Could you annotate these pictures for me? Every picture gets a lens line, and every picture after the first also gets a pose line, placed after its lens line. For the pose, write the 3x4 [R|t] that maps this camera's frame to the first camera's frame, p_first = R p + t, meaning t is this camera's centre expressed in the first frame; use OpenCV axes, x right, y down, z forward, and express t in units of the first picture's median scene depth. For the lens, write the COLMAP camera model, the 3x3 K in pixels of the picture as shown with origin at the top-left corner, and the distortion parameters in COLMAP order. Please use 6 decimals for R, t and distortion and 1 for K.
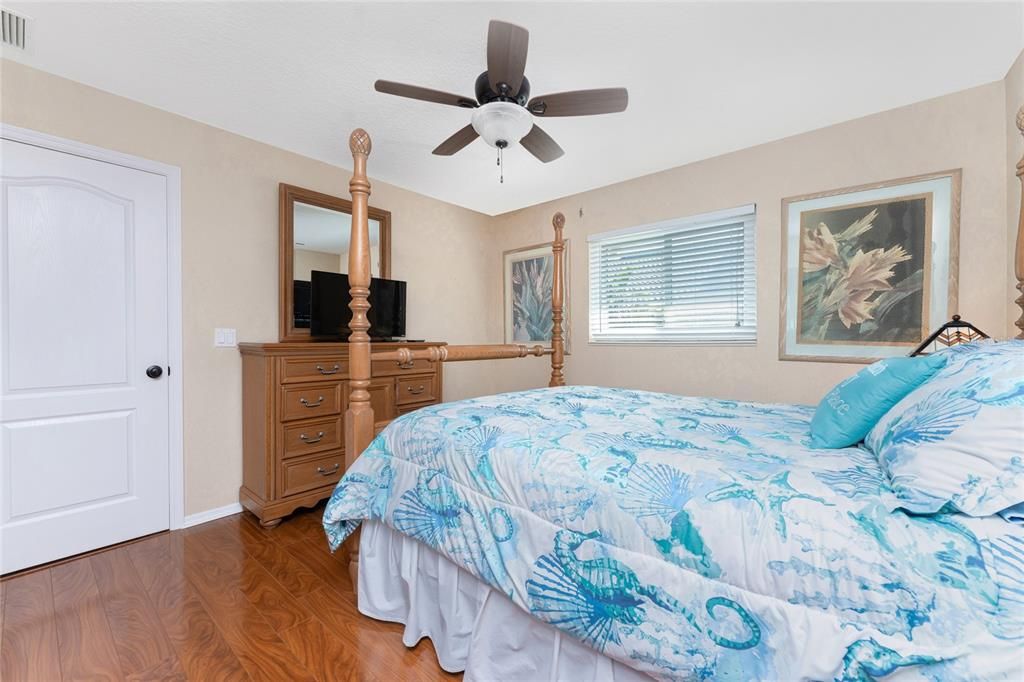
lens RADIAL K [[416.3, 0, 504.0], [0, 416.3, 339.7], [0, 0, 1]] dist [-0.016850, -0.000546]
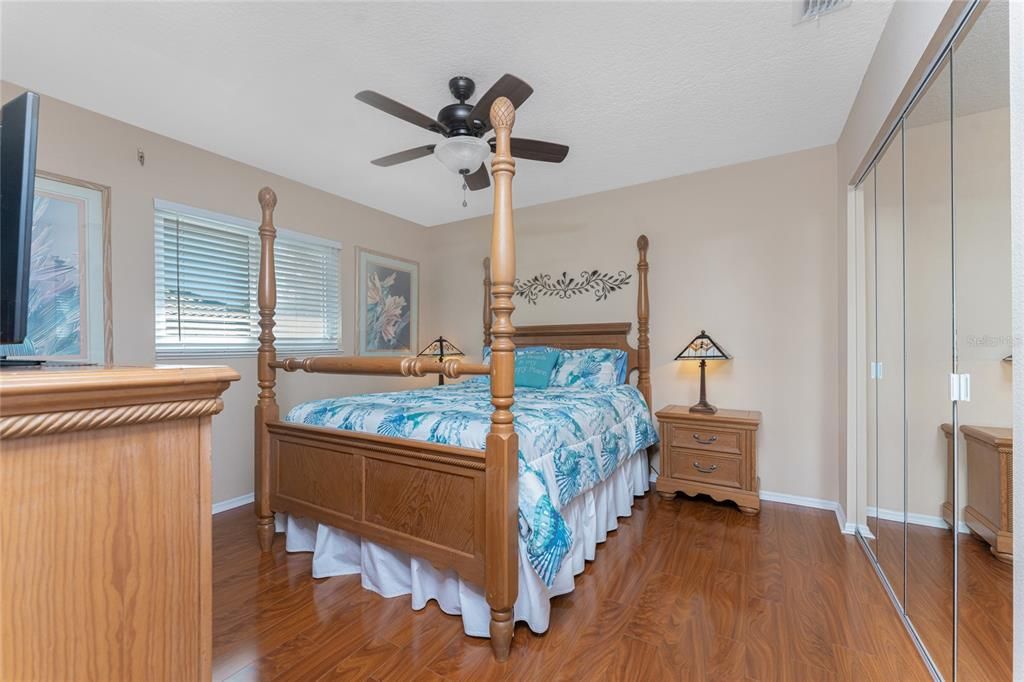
lens RADIAL K [[416.3, 0, 504.6], [0, 416.3, 345.5], [0, 0, 1]] dist [-0.016850, -0.000546]
pose [[-0.169986, 0.006368, 0.985426, -0.857437], [0.010466, 0.999934, -0.004656, -0.001832], [-0.985391, 0.009522, -0.170041, 0.832148]]
